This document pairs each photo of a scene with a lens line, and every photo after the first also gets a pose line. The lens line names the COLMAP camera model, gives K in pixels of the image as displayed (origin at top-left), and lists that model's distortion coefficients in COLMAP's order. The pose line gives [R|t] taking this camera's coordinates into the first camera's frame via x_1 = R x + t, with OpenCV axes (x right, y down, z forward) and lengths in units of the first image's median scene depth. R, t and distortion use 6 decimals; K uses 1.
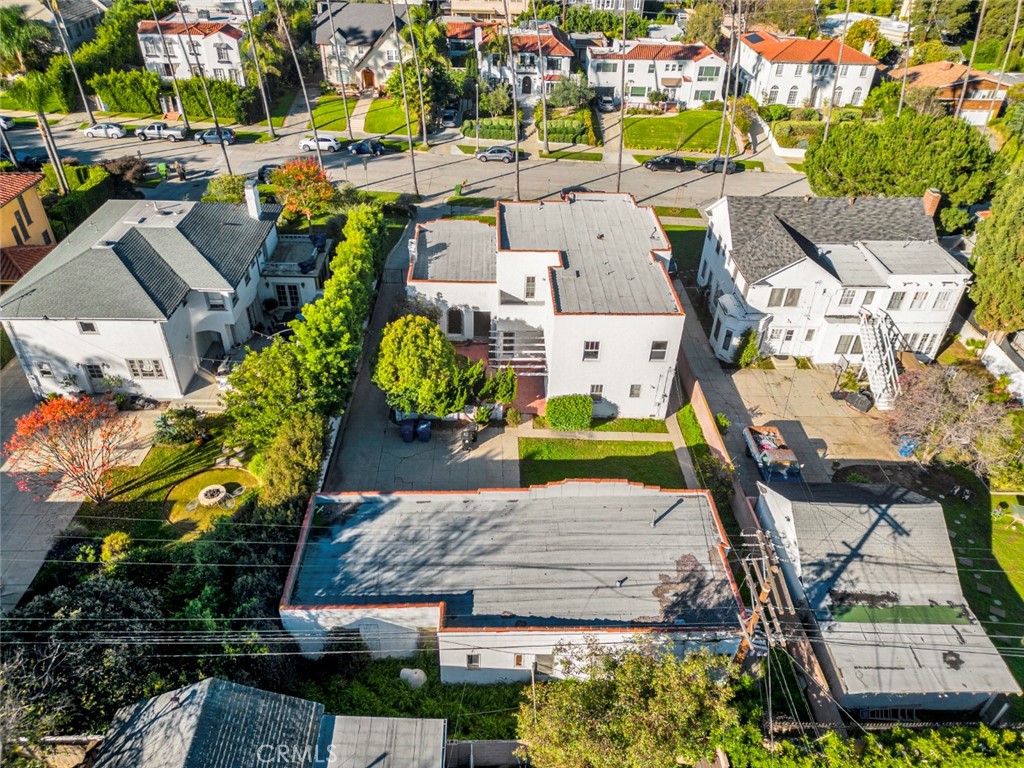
lens RADIAL K [[717.3, 0, 512.0], [0, 717.3, 384.0], [0, 0, 1]] dist [0.088807, -0.001341]
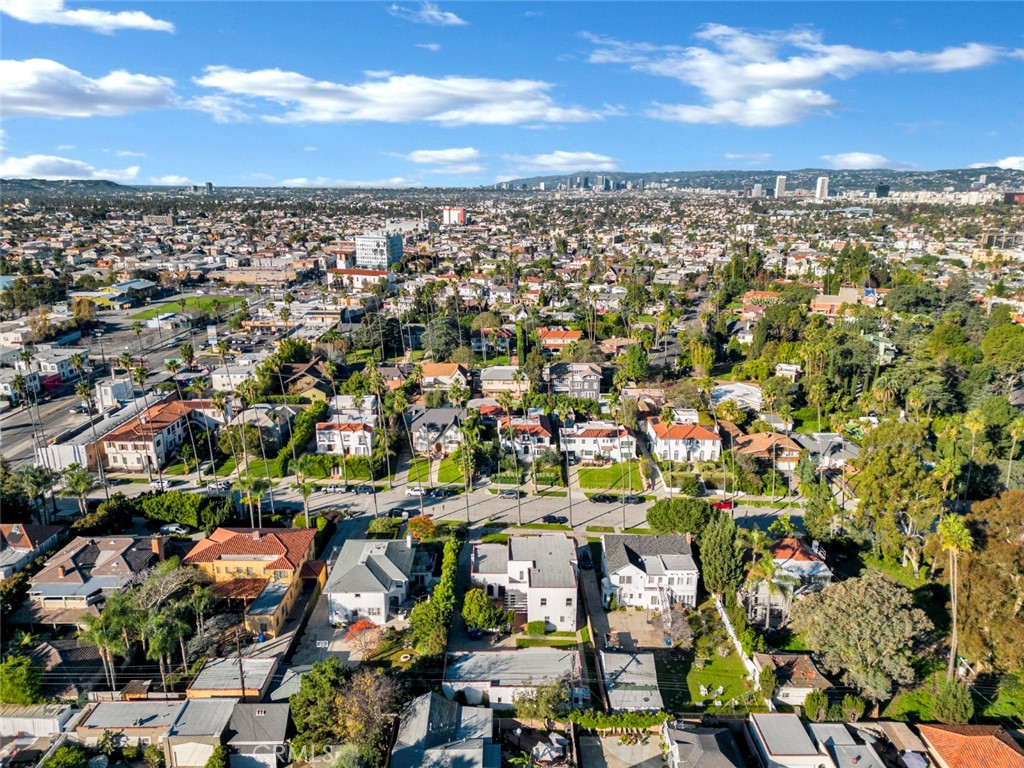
lens RADIAL K [[717.3, 0, 512.0], [0, 717.3, 384.0], [0, 0, 1]] dist [0.088807, -0.001341]
pose [[0.999640, -0.014564, -0.022547, 0.037091], [0.005823, 0.937660, -0.347506, 0.069112], [0.026203, 0.347249, 0.937407, -0.978326]]
